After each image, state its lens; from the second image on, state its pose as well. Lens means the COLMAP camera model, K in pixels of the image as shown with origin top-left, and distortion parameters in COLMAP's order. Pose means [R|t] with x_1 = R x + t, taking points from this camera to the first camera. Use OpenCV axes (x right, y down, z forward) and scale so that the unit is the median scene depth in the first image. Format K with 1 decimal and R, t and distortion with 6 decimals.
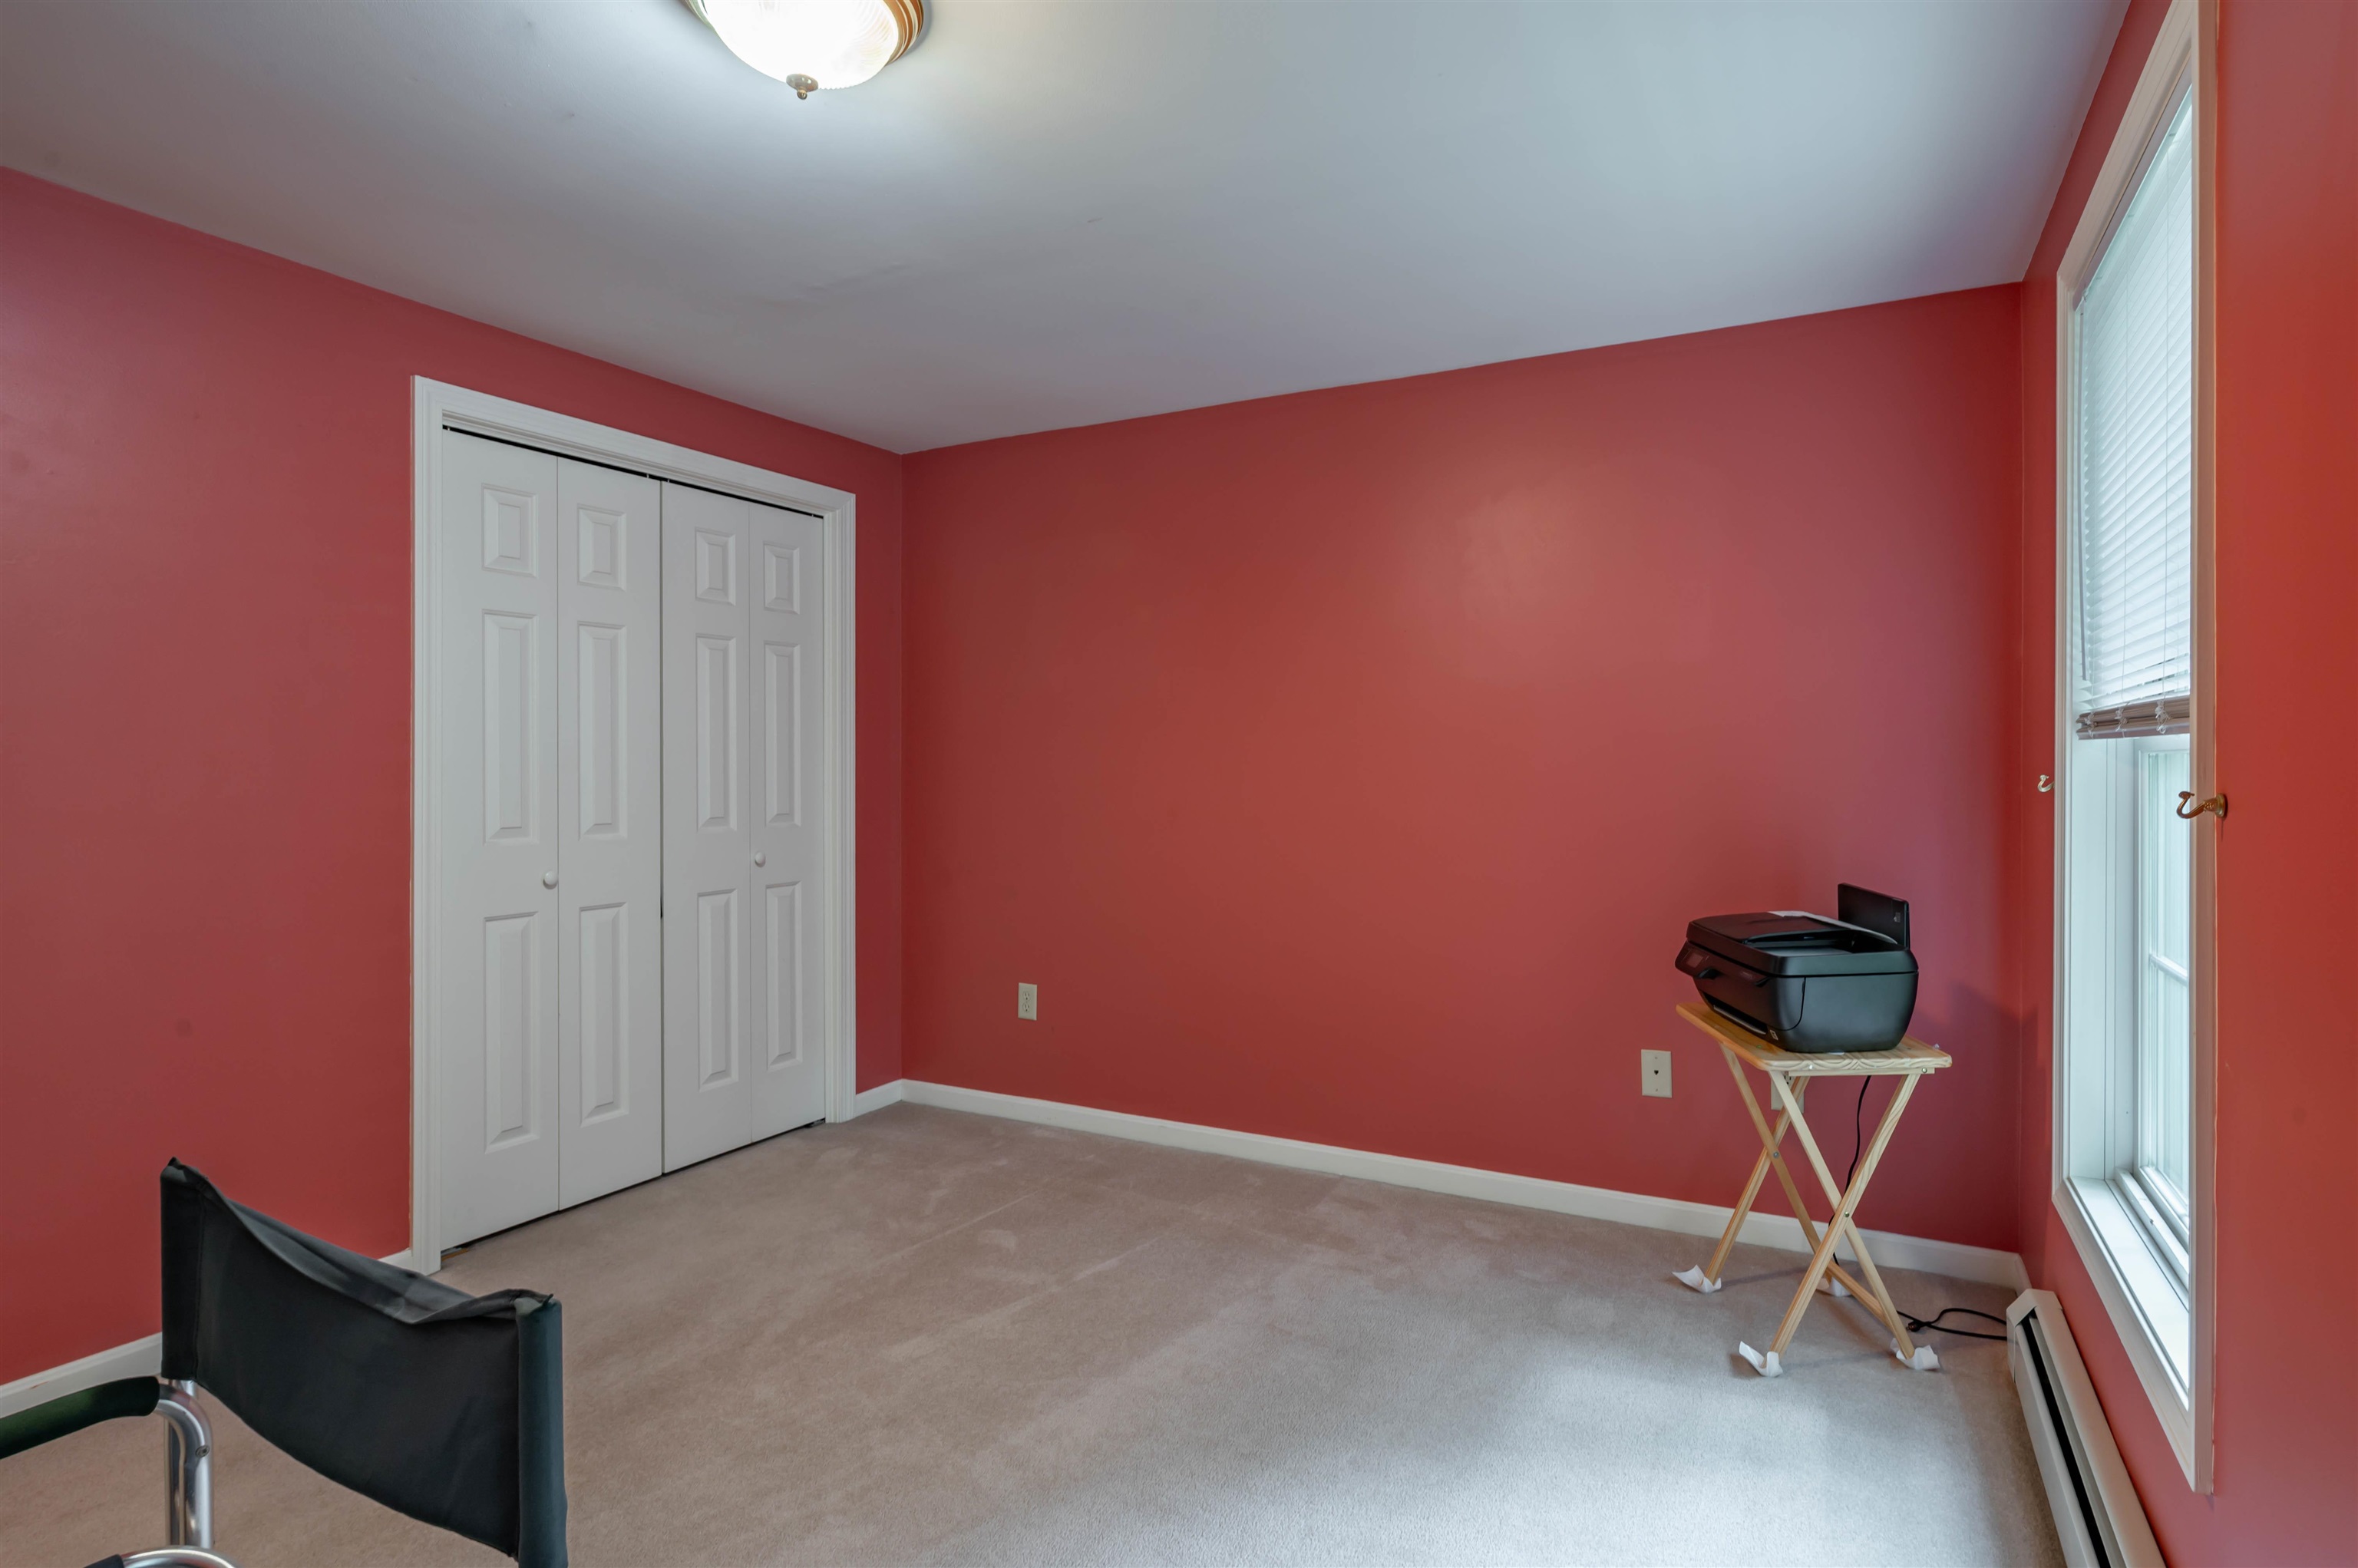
lens RADIAL K [[1142.7, 0, 1173.9], [0, 1142.7, 763.4], [0, 0, 1]] dist [0.000350, 0.000061]
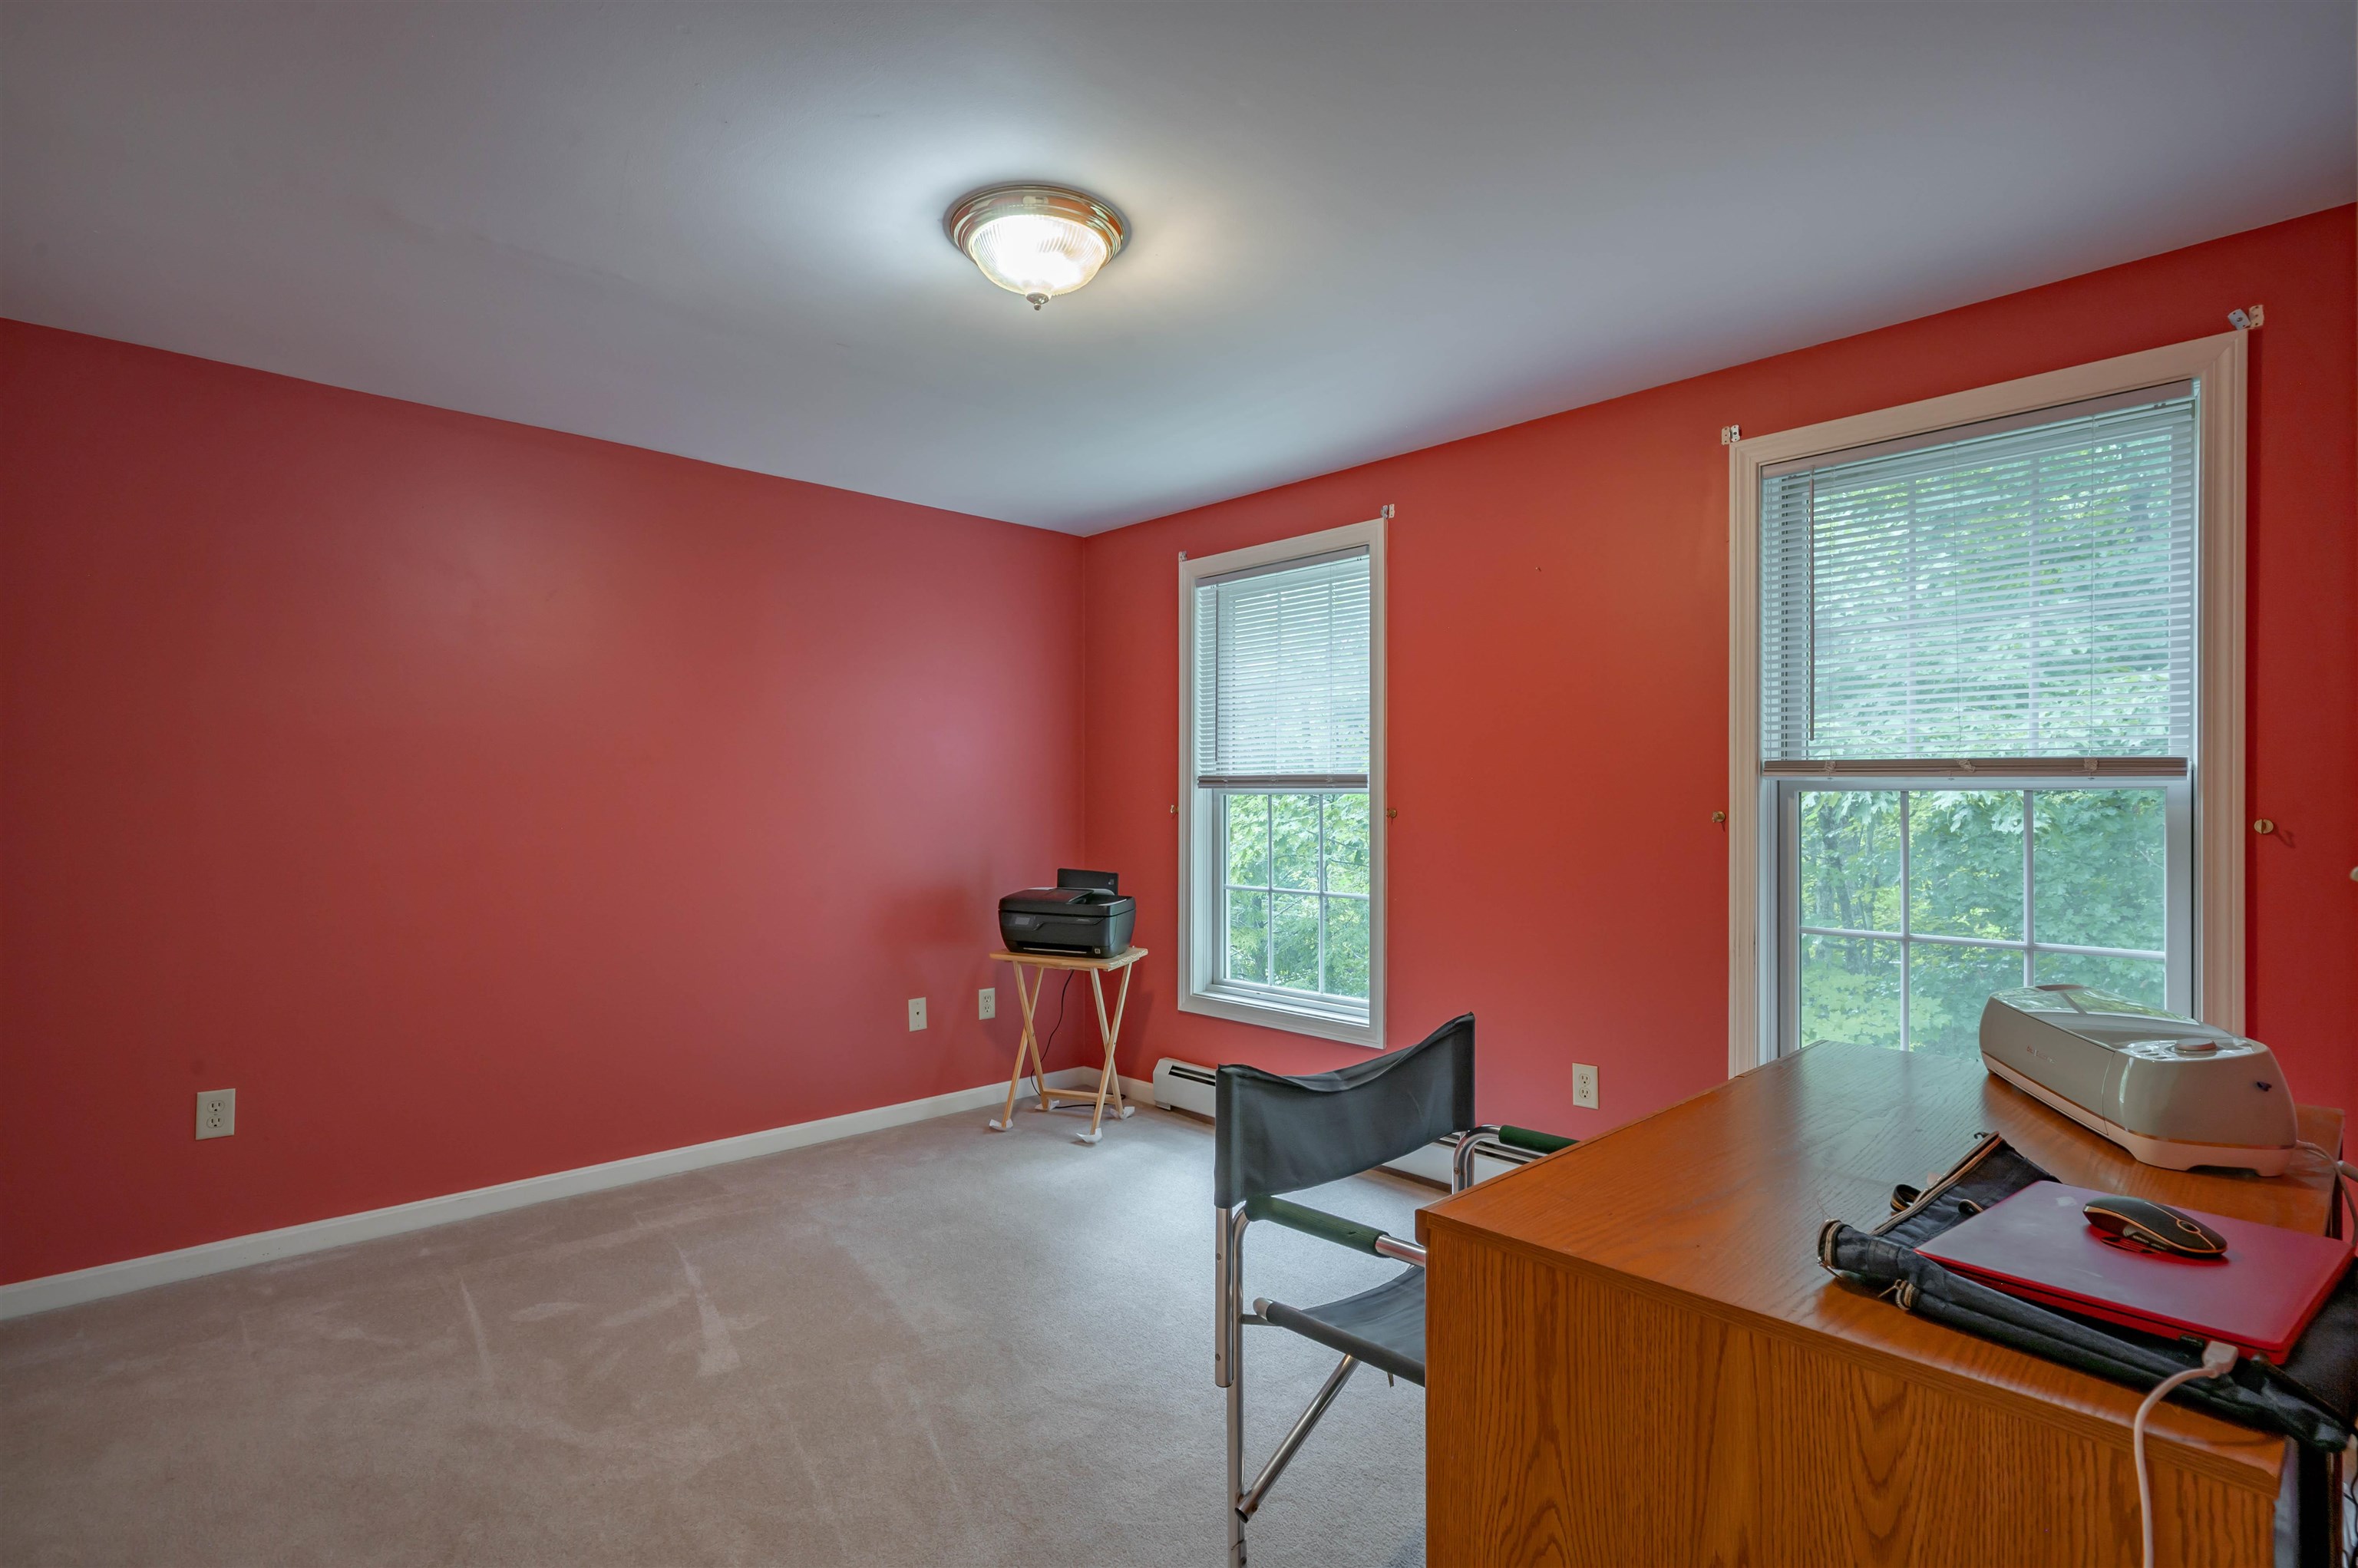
lens RADIAL K [[1142.7, 0, 1177.2], [0, 1142.7, 807.5], [0, 0, 1]] dist [0.000606, 0.000176]
pose [[0.349997, -0.003791, 0.936743, -1.057436], [-0.000389, 0.999991, 0.004192, 0.005375], [-0.936751, -0.001831, 0.349993, 0.248138]]
